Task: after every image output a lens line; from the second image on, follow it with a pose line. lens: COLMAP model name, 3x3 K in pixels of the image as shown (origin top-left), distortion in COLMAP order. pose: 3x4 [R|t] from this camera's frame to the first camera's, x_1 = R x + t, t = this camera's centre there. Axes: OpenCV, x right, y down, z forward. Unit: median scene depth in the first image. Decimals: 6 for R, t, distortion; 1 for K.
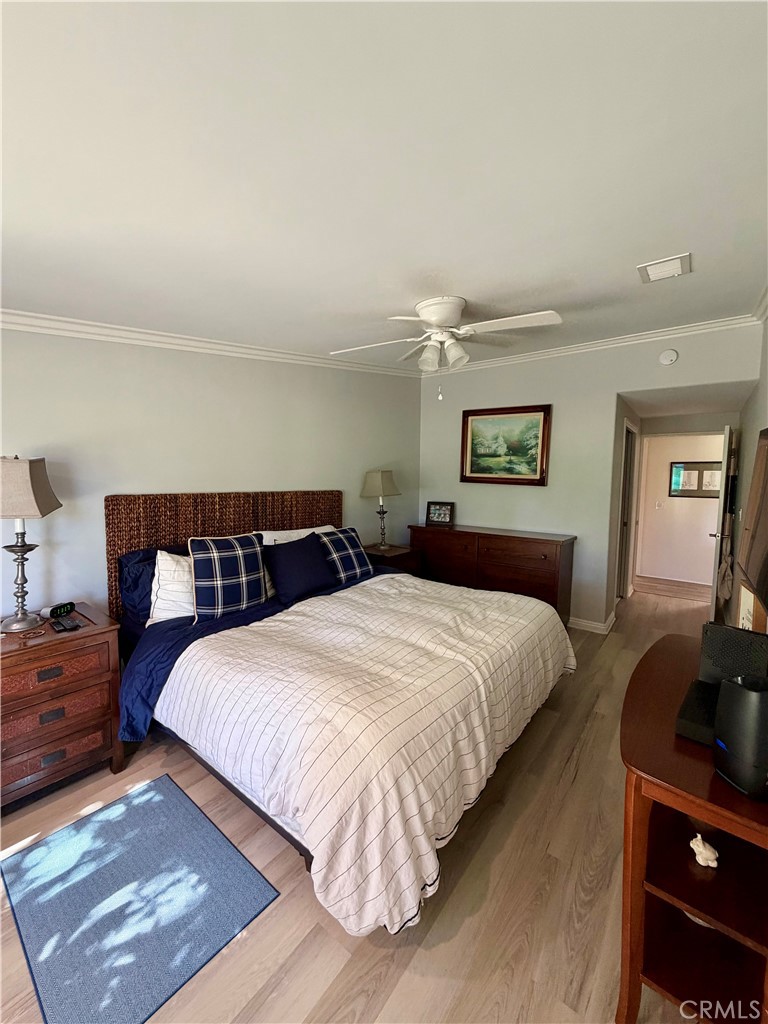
lens RADIAL K [[408.2, 0, 382.8], [0, 408.2, 507.0], [0, 0, 1]] dist [0.000612, 0.000029]
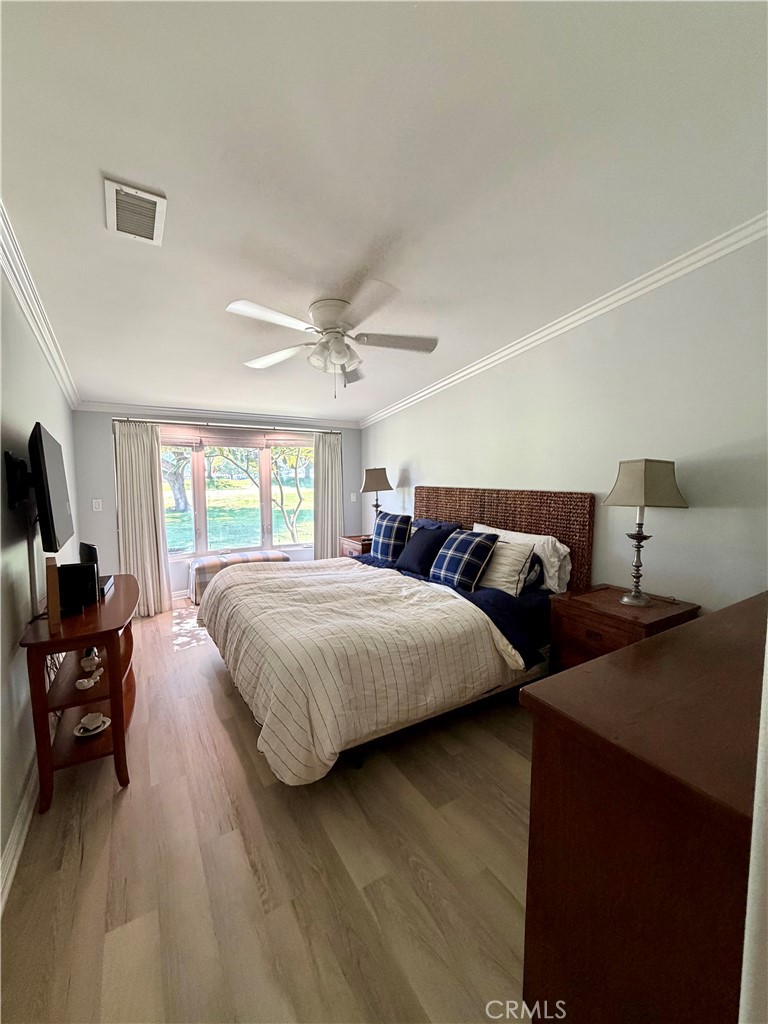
lens RADIAL K [[408.2, 0, 382.8], [0, 408.2, 507.0], [0, 0, 1]] dist [0.000612, 0.000029]
pose [[-0.321768, 0.063163, -0.944709, 0.800568], [-0.077074, 0.992714, 0.092624, -0.065864], [0.943676, 0.102615, -0.314556, 1.068416]]
